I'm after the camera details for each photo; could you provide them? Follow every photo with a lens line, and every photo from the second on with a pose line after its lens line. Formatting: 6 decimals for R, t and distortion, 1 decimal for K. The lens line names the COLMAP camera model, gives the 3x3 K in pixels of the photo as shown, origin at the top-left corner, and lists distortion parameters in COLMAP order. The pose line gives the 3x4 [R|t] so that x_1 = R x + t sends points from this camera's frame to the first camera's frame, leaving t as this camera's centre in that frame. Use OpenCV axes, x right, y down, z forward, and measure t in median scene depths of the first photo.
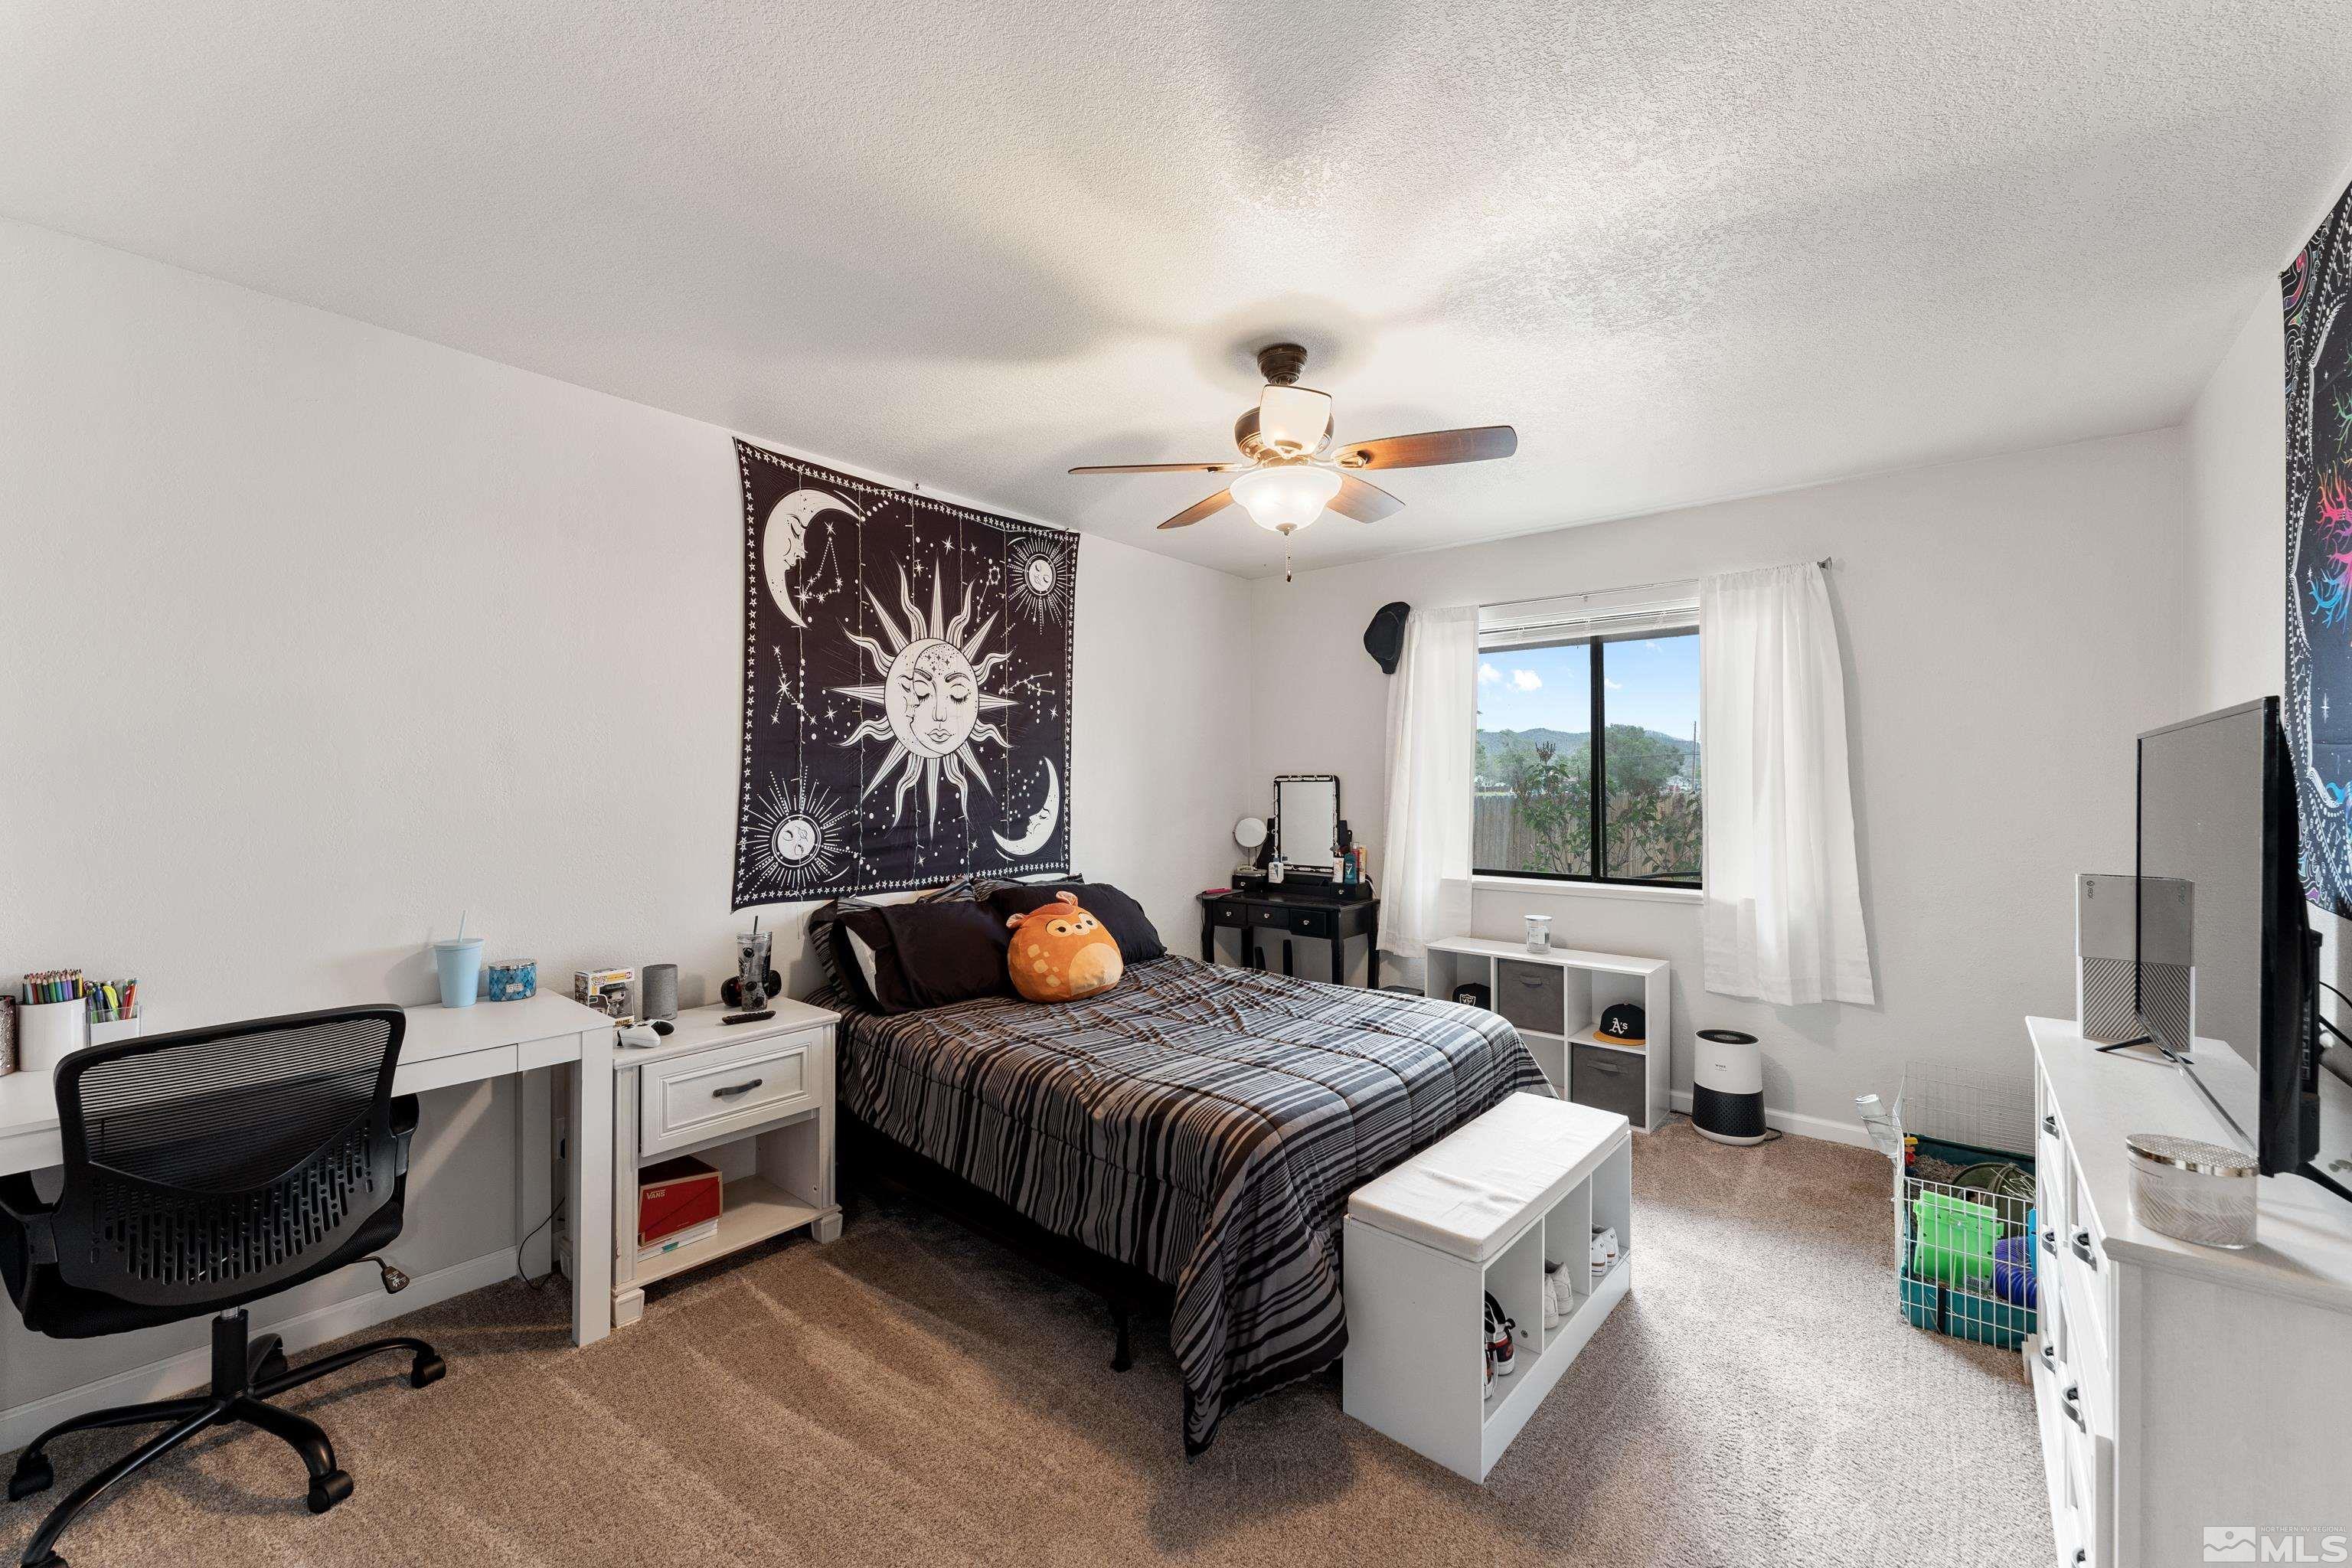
lens RADIAL K [[937.8, 0, 1172.6], [0, 937.8, 782.3], [0, 0, 1]] dist [0.002431, 0.000050]
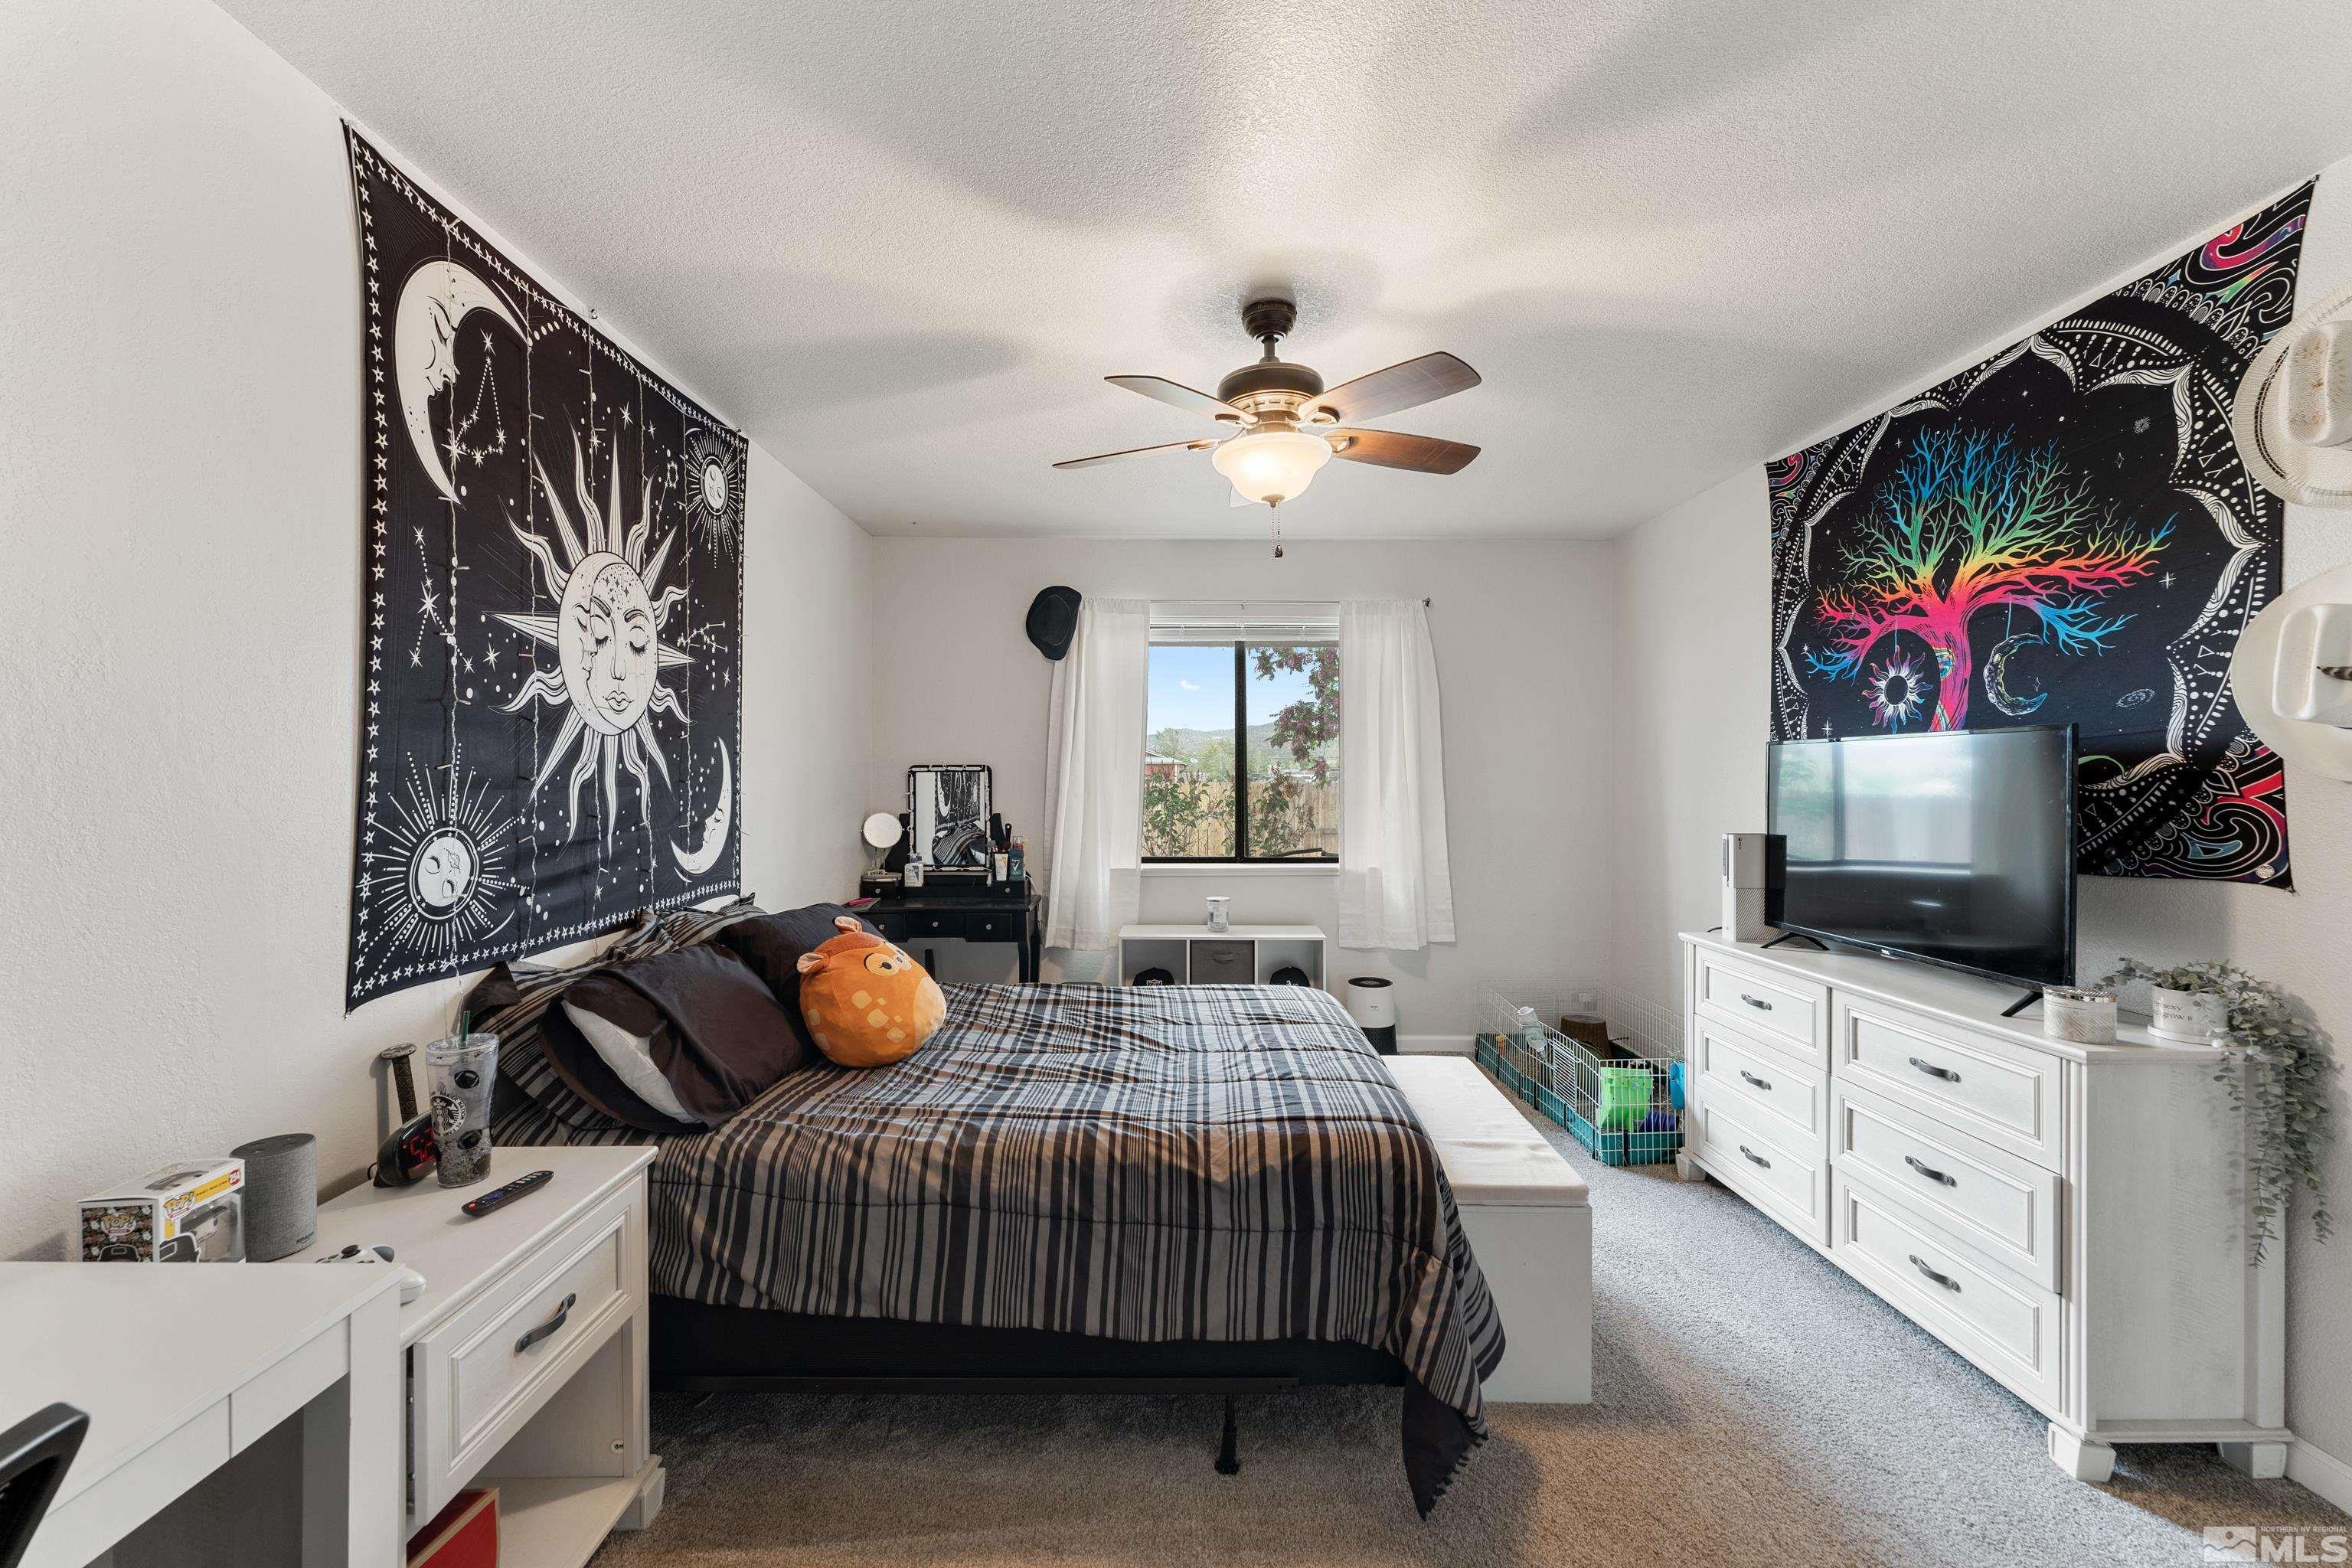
lens RADIAL K [[937.8, 0, 1172.0], [0, 937.8, 781.8], [0, 0, 1]] dist [0.002431, 0.000050]
pose [[0.759158, -0.005459, 0.650884, -0.432068], [-0.000811, 0.999956, 0.009333, 0.000706], [-0.650906, -0.007613, 0.759120, 0.271554]]
